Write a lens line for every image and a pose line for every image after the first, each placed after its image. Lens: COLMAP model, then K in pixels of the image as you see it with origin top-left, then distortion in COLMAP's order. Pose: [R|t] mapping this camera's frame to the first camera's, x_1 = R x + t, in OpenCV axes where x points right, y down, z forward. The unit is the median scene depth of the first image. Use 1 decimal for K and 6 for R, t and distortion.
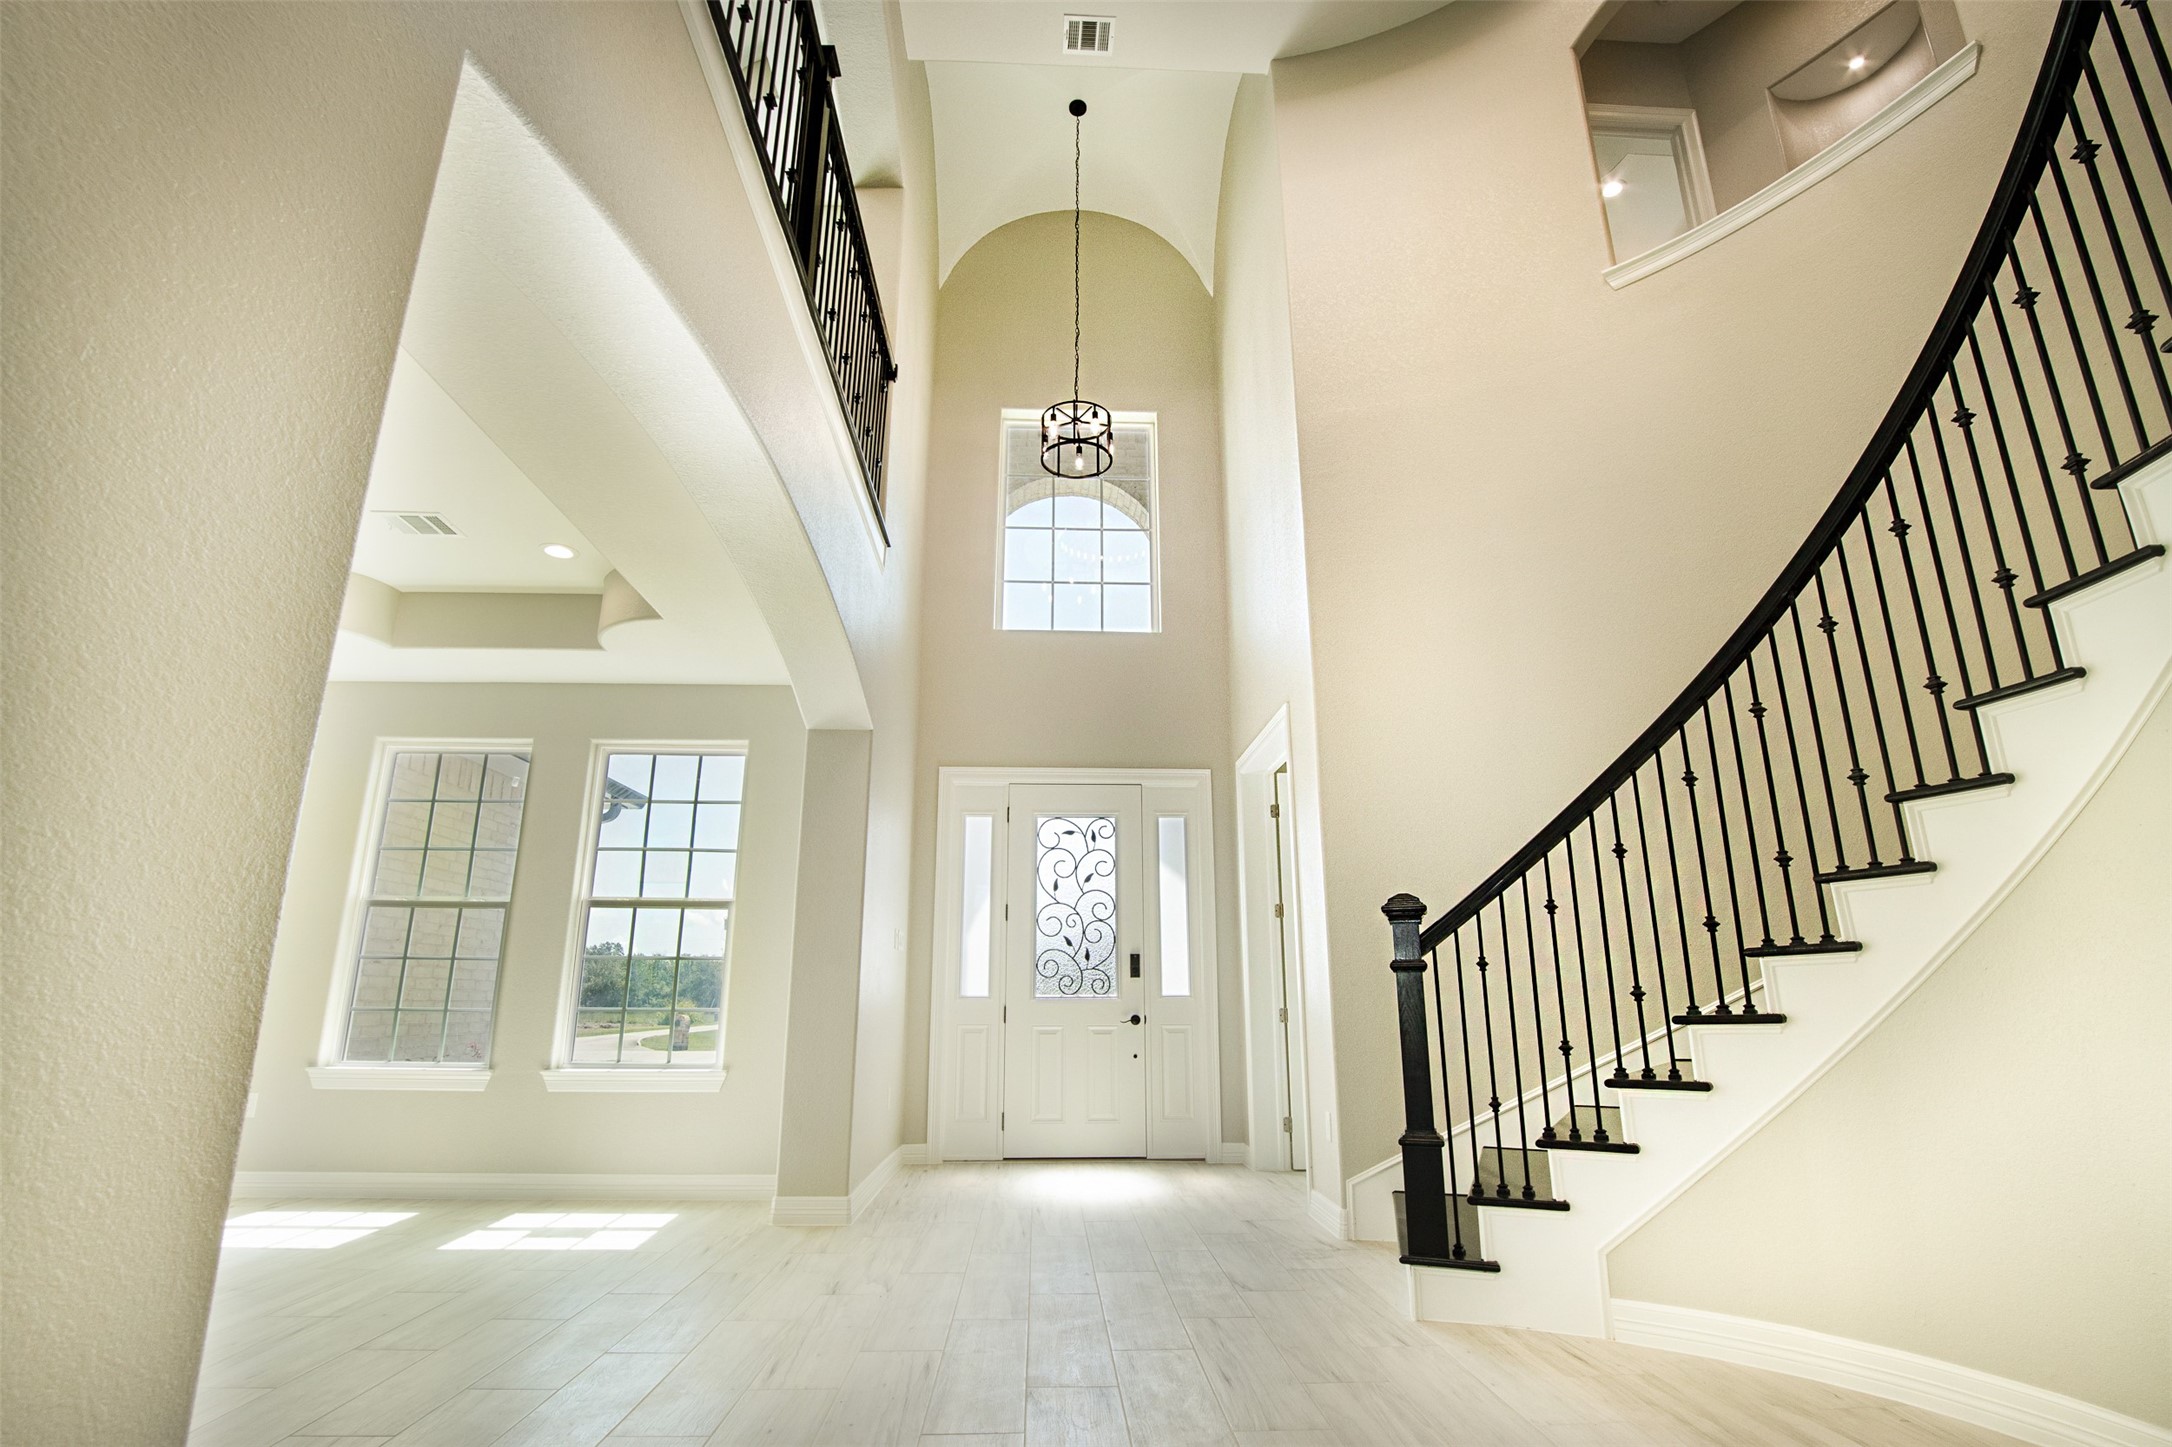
lens RADIAL K [[948.9, 0, 1084.5], [0, 948.9, 755.4], [0, 0, 1]] dist [-0.028420, 0.000058]
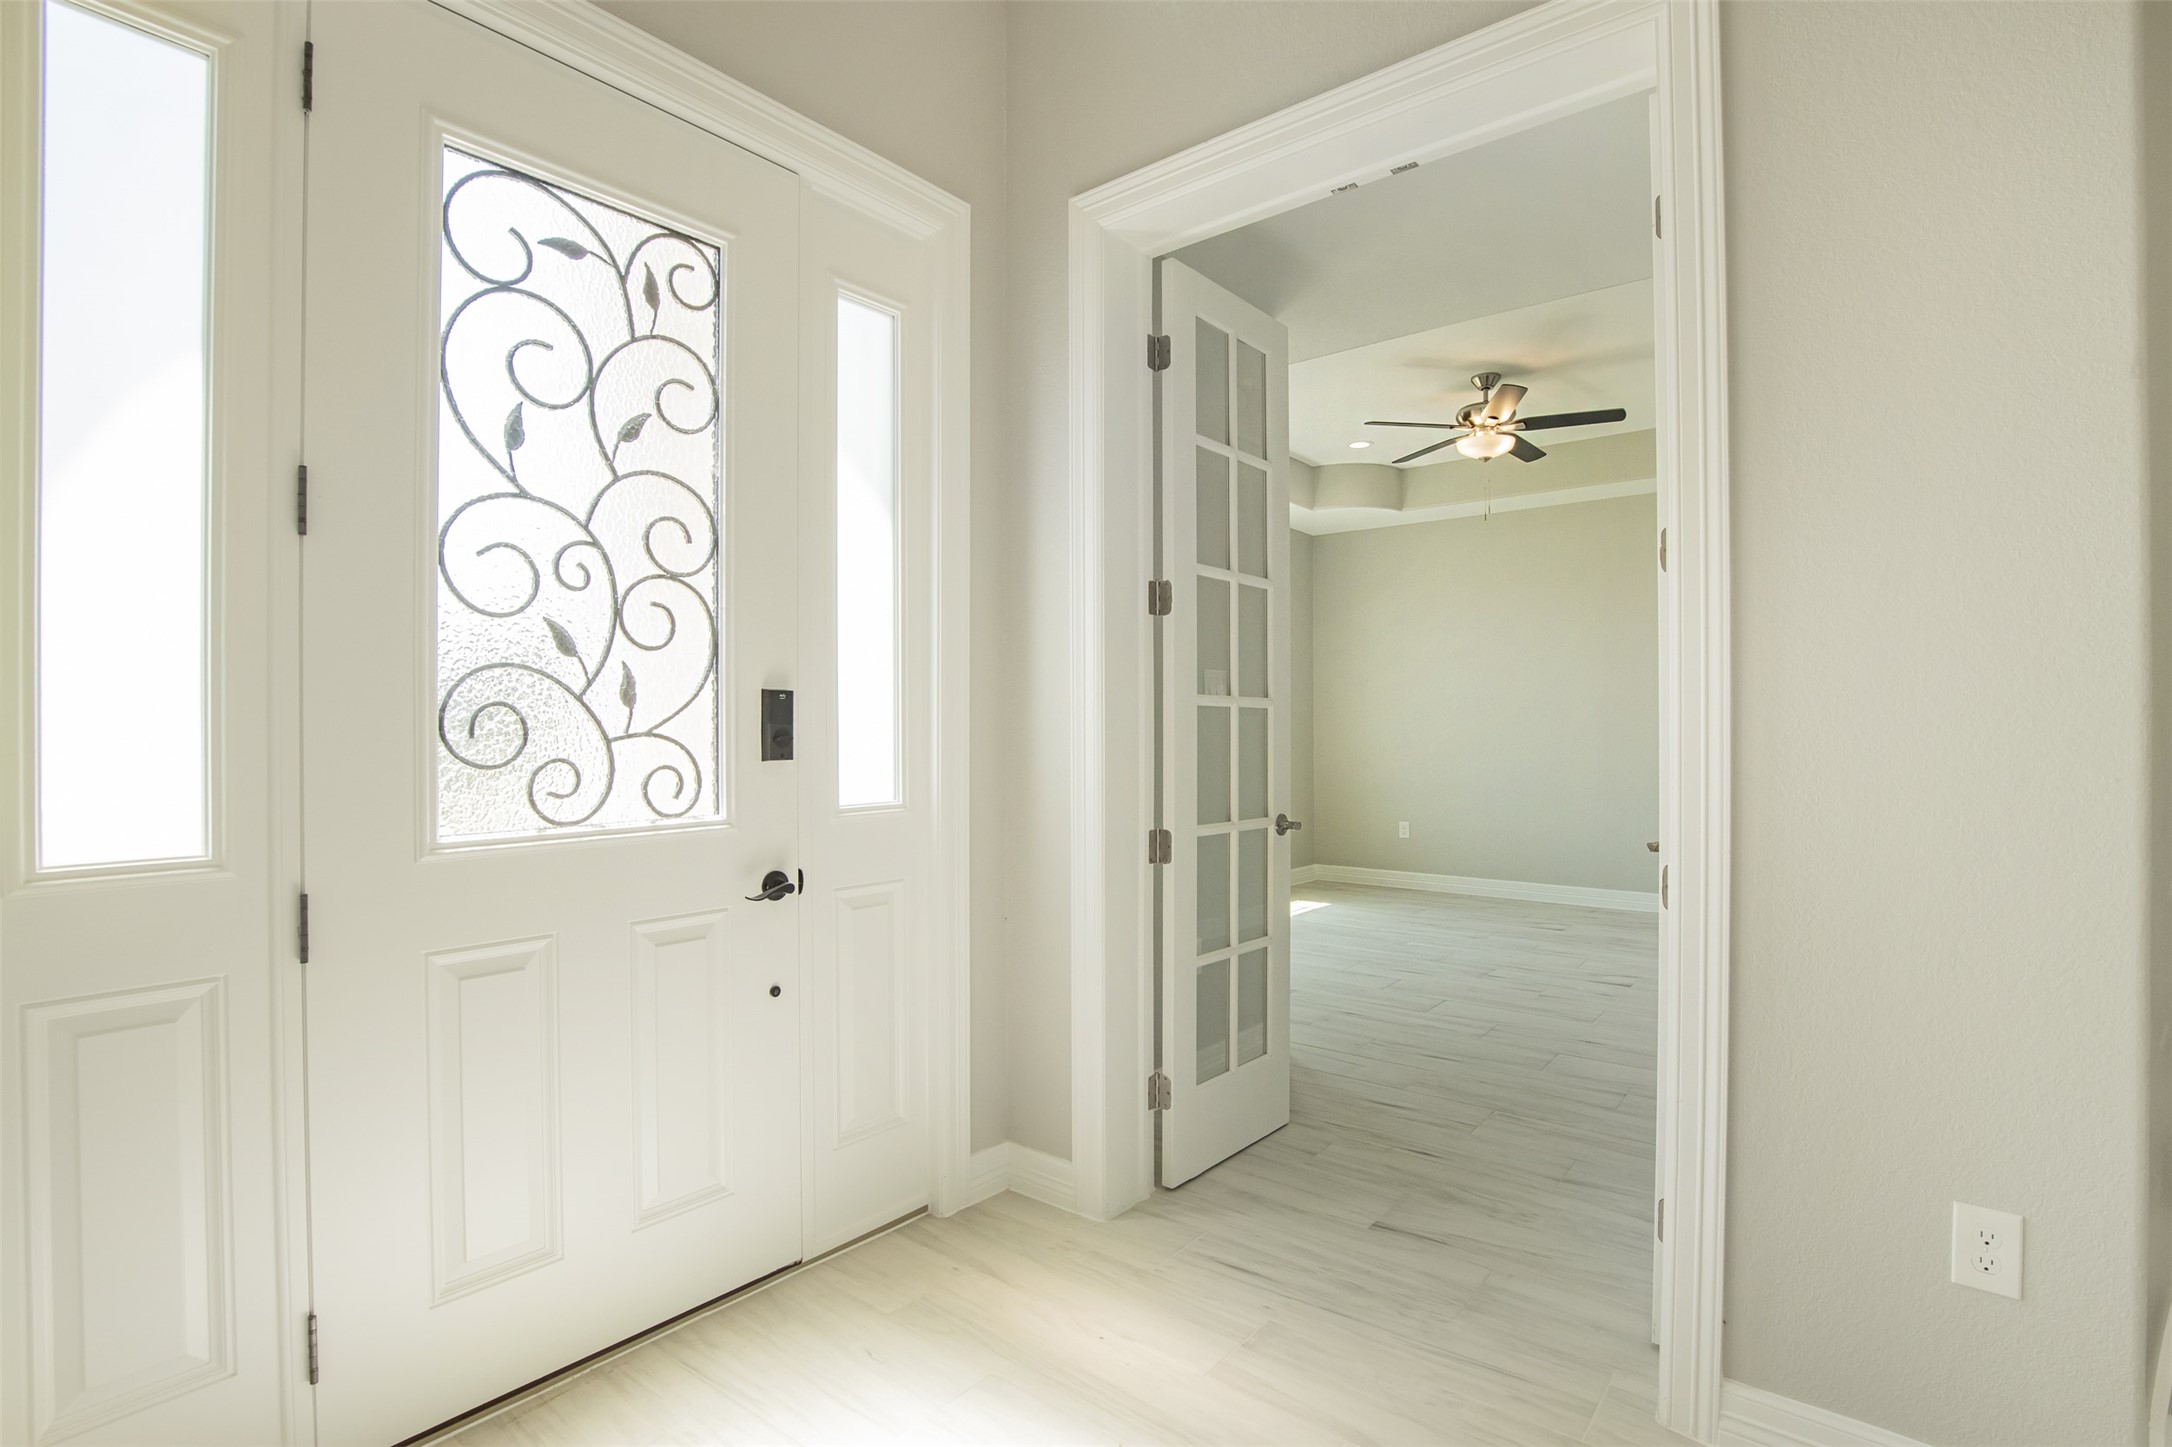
lens RADIAL K [[1033.8, 0, 1086.0], [0, 1033.8, 723.5], [0, 0, 1]] dist [-0.025486, -0.000075]
pose [[0.664913, 0.000872, 0.746921, -0.140147], [-0.179220, 0.970972, 0.158409, 0.145015], [-0.725101, -0.239191, 0.645768, 0.687881]]
